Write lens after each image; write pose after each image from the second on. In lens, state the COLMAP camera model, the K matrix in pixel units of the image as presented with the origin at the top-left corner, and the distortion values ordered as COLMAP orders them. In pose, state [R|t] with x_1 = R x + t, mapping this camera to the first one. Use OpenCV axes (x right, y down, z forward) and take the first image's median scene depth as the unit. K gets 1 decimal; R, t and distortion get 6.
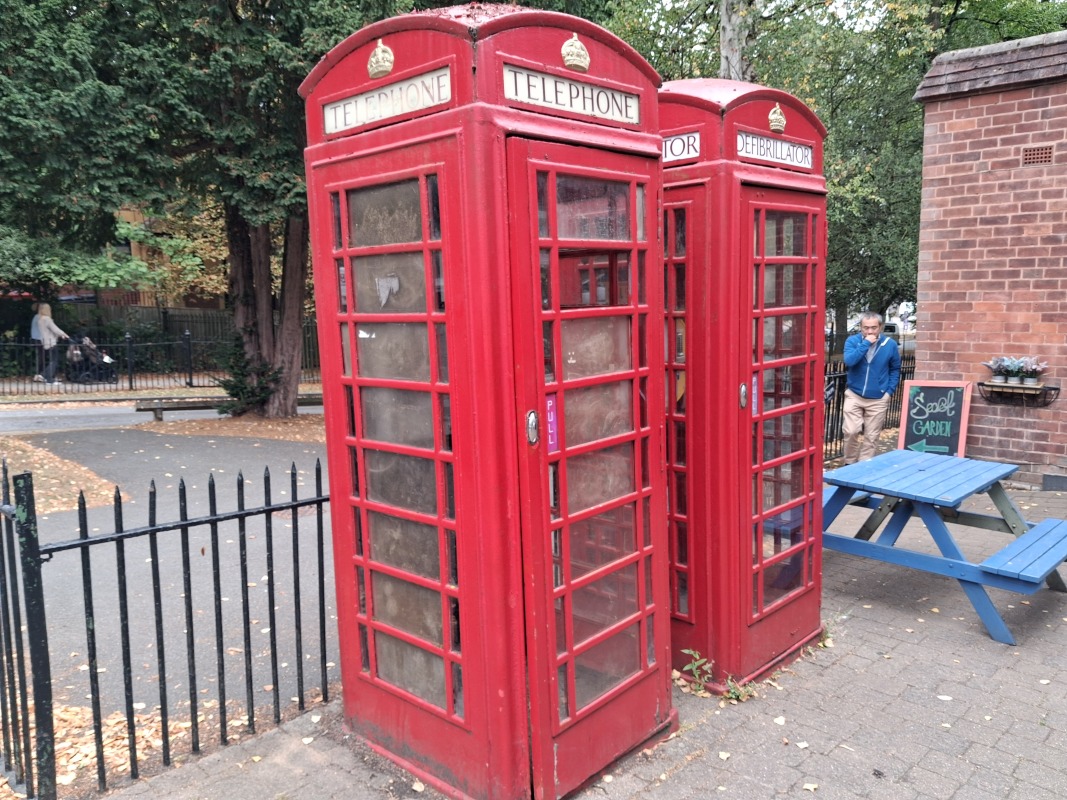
lens RADIAL K [[840.6, 0, 543.0], [0, 840.6, 419.6], [0, 0, 1]] dist [0.019187, -0.029301]
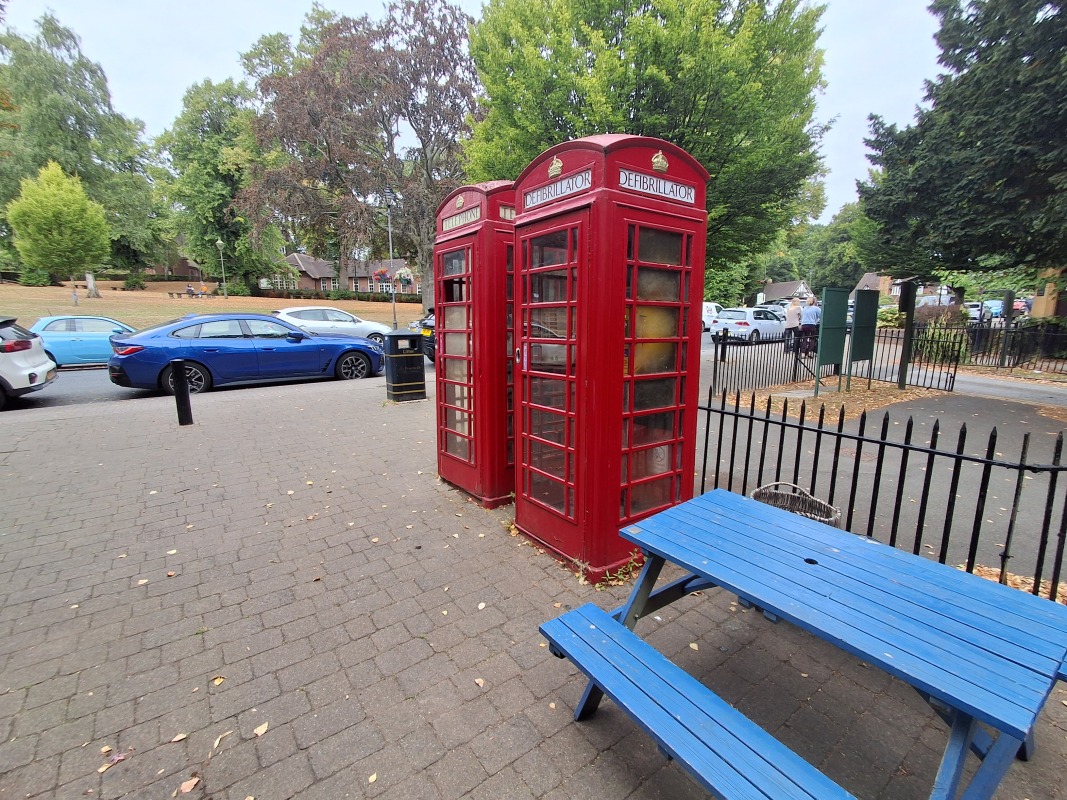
lens RADIAL K [[487.0, 0, 543.8], [0, 487.0, 402.1], [0, 0, 1]] dist [-0.000633, 0.009210]
pose [[-0.181120, 0.195173, -0.963900, 1.172972], [-0.133818, 0.966103, 0.220764, -0.160451], [0.974314, 0.168972, -0.148863, 1.203487]]
